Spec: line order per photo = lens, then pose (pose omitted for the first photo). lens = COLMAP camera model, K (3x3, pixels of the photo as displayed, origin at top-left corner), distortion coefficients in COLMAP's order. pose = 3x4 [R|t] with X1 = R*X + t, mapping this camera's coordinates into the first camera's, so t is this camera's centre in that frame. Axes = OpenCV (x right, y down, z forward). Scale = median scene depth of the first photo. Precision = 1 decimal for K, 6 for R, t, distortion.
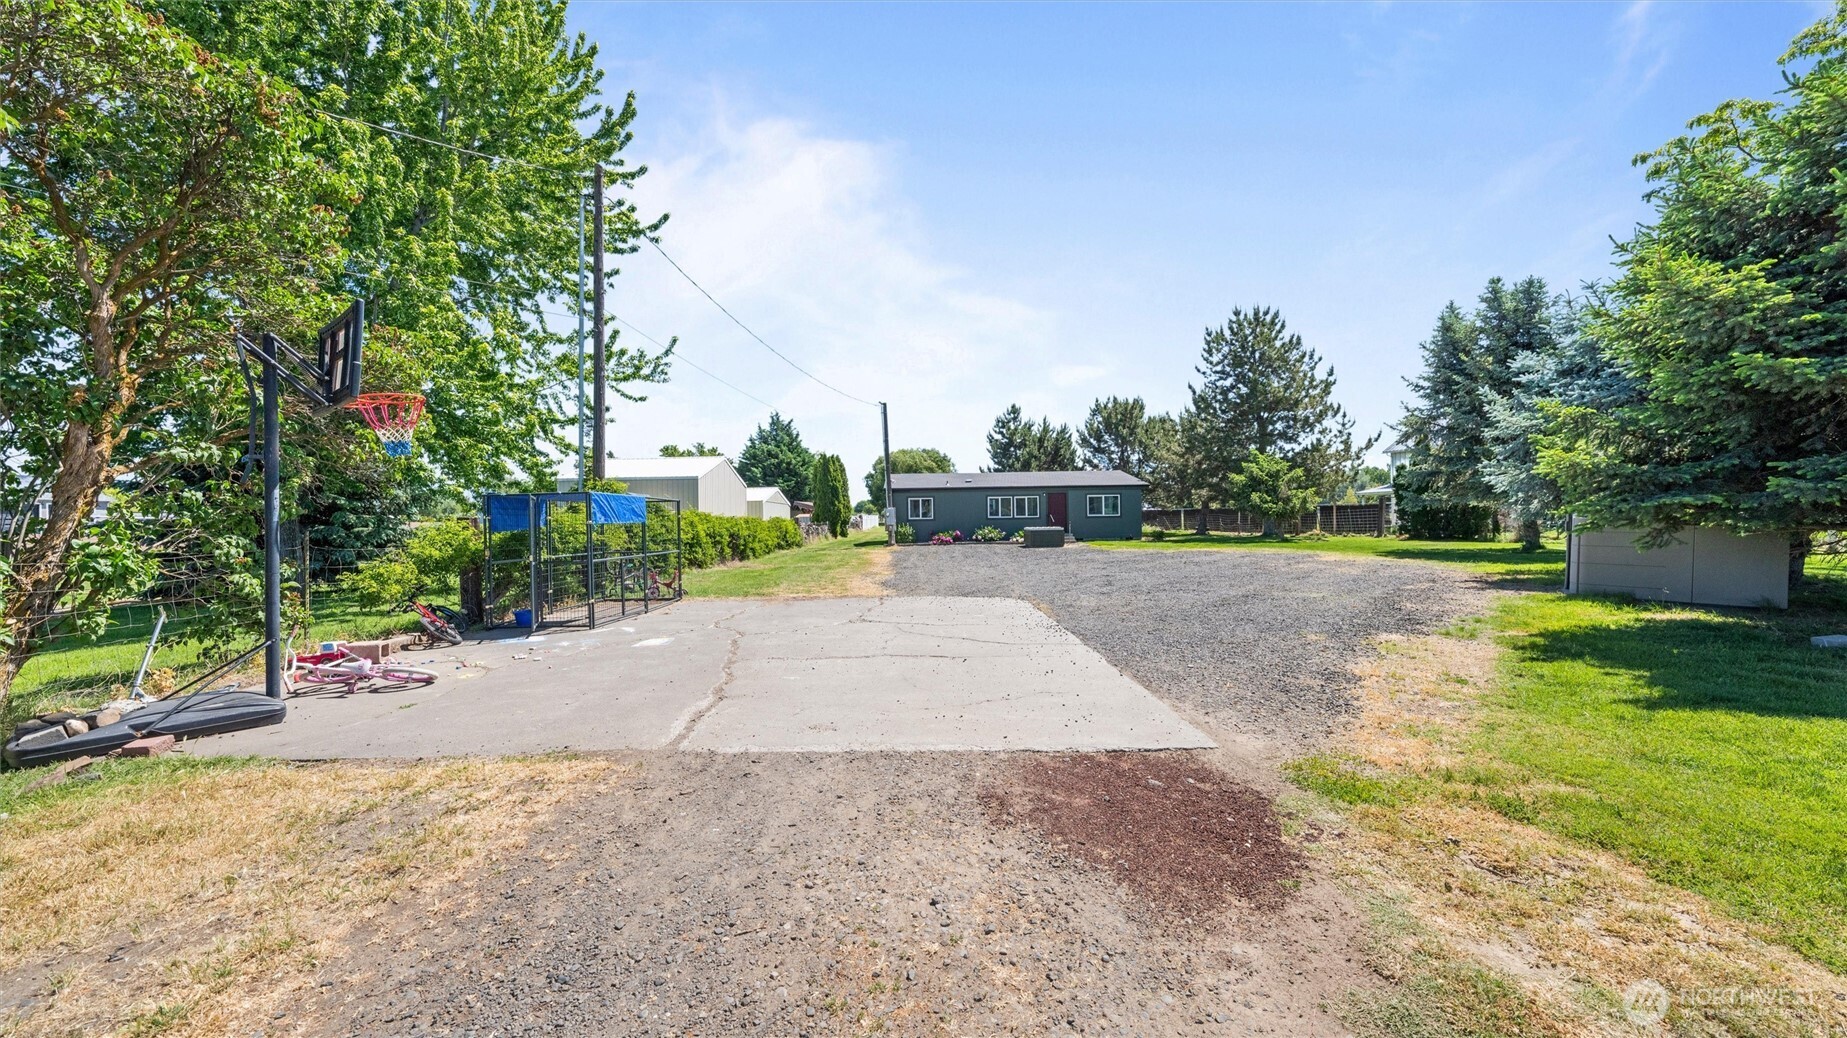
lens RADIAL K [[744.2, 0, 922.6], [0, 744.2, 523.4], [0, 0, 1]] dist [0.001028, 0.000114]
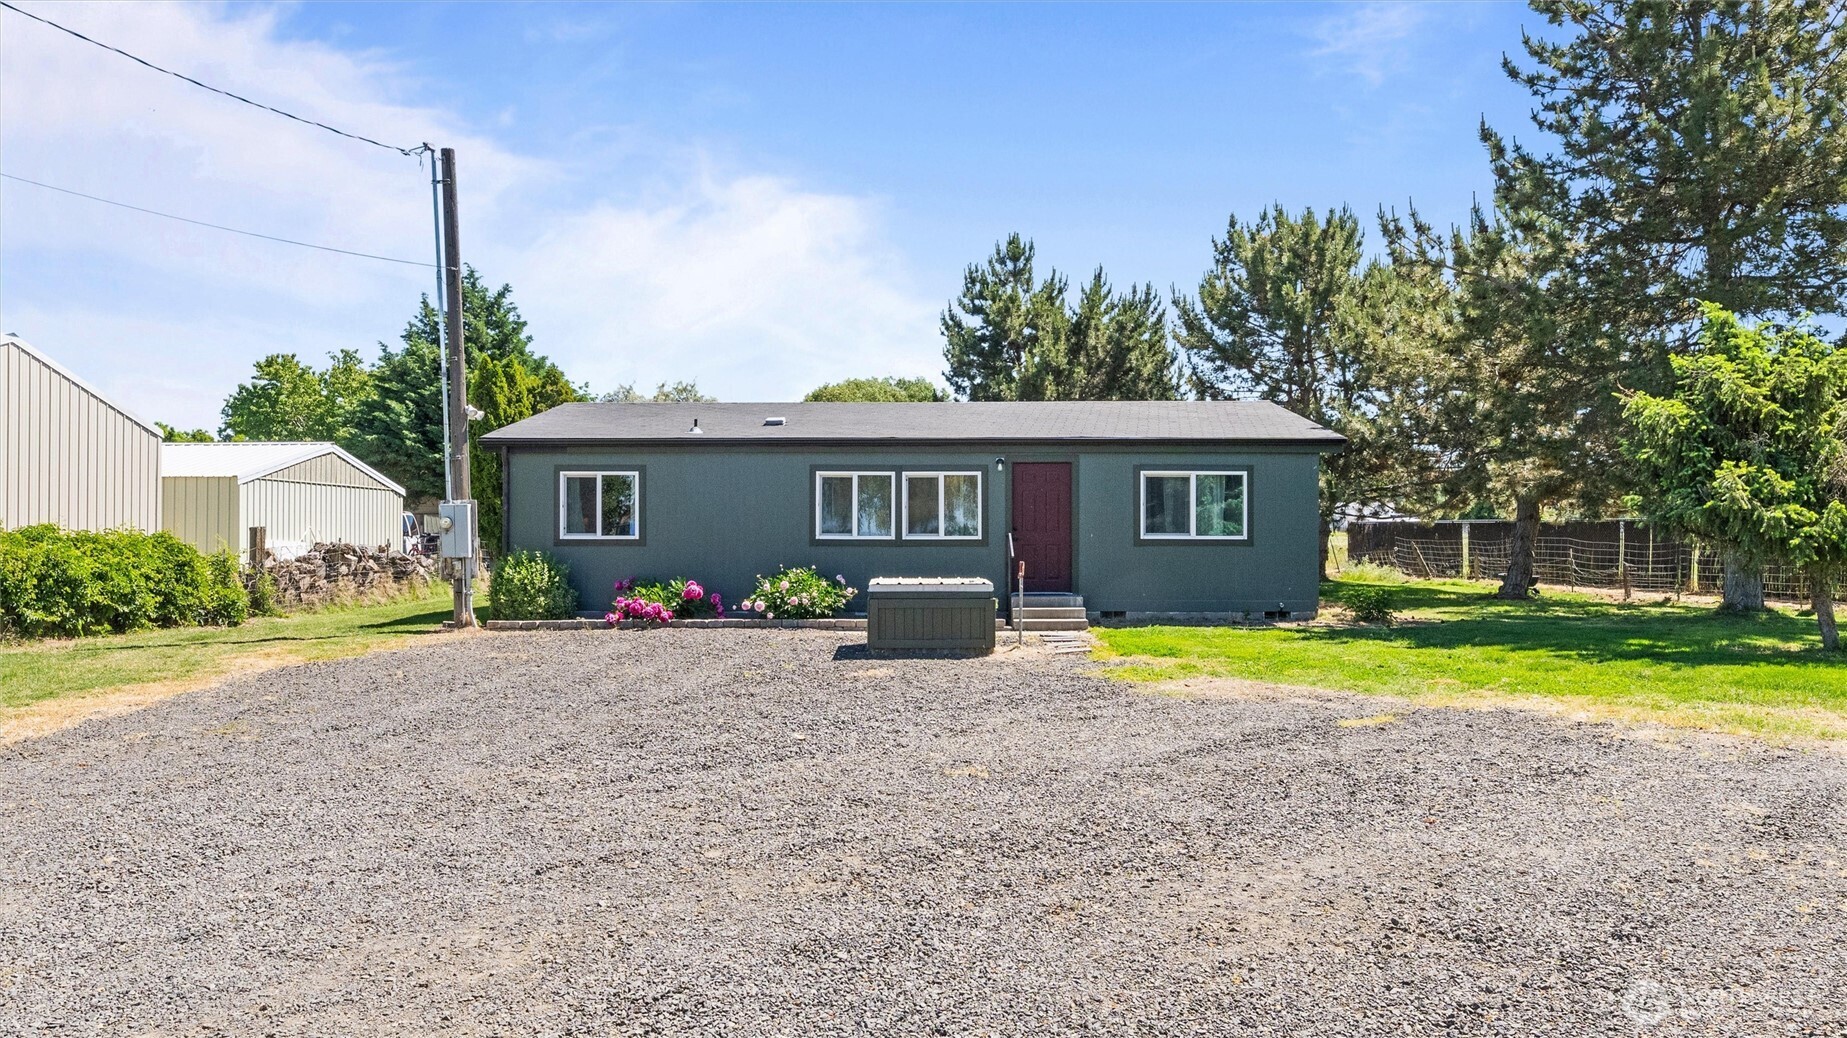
lens RADIAL K [[1463.8, 0, 925.5], [0, 1463.8, 519.6], [0, 0, 1]] dist [0.002340, -0.004631]
pose [[0.999594, 0.016718, -0.023086, 0.138323], [-0.017043, 0.999757, -0.013983, -0.007403], [0.022846, 0.014371, 0.999636, 0.374537]]
